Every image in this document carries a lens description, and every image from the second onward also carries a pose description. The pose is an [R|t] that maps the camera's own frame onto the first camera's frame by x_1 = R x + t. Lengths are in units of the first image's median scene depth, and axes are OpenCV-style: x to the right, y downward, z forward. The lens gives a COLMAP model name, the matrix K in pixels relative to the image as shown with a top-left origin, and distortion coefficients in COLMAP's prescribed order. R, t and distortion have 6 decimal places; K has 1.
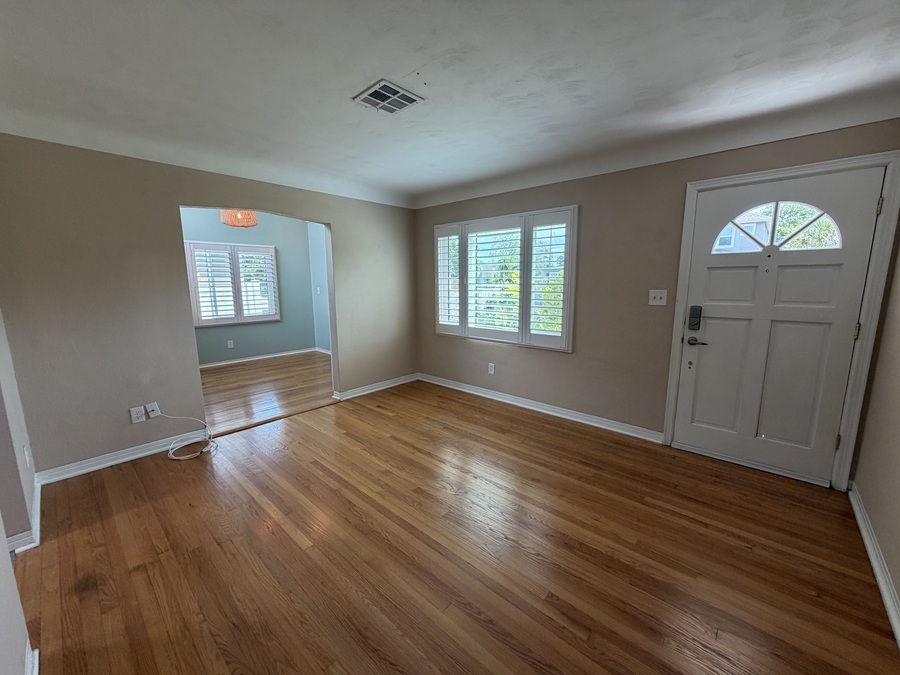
lens RADIAL K [[361.3, 0, 451.5], [0, 361.3, 340.1], [0, 0, 1]] dist [0.000002, 0.000033]
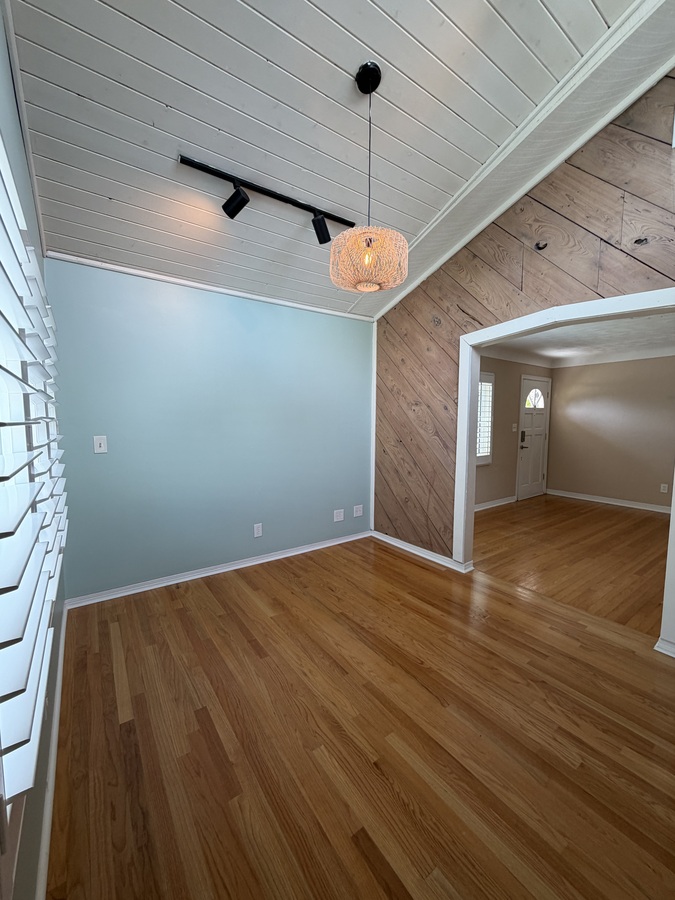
lens RADIAL K [[361.3, 0, 339.3], [0, 361.3, 446.9], [0, 0, 1]] dist [0.000002, 0.000033]
pose [[0.205964, -0.072340, 0.975882, -0.782288], [0.158958, 0.986492, 0.039577, -0.121551], [-0.965563, 0.146973, 0.214681, 0.753871]]
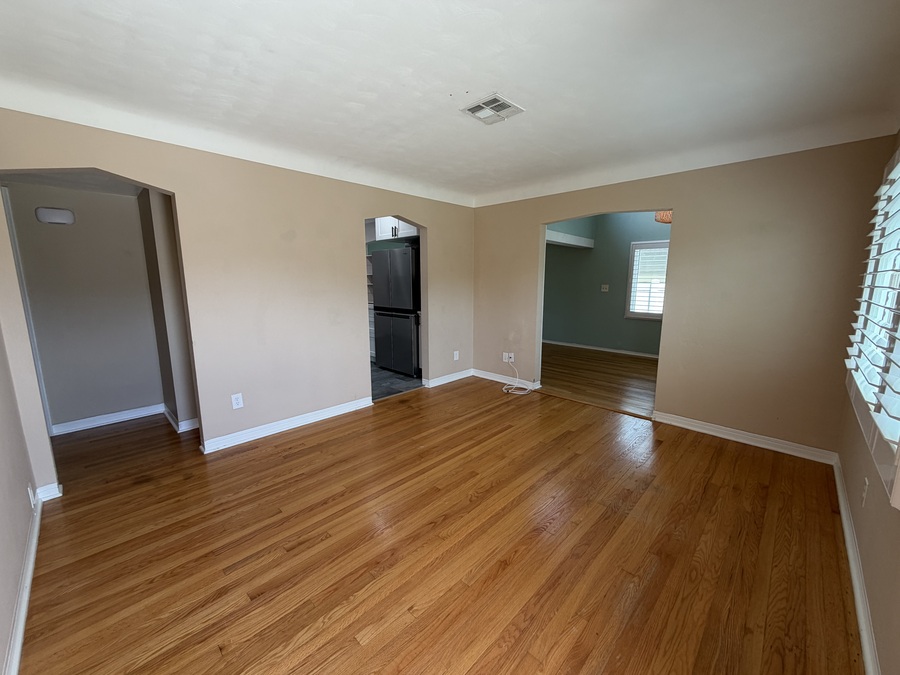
lens RADIAL K [[361.3, 0, 452.9], [0, 361.3, 344.3], [0, 0, 1]] dist [0.000002, 0.000033]
pose [[-0.042263, 0.187978, -0.981264, 0.376294], [-0.168416, 0.966746, 0.192451, -0.064528], [0.984810, 0.173394, -0.009199, 0.371298]]
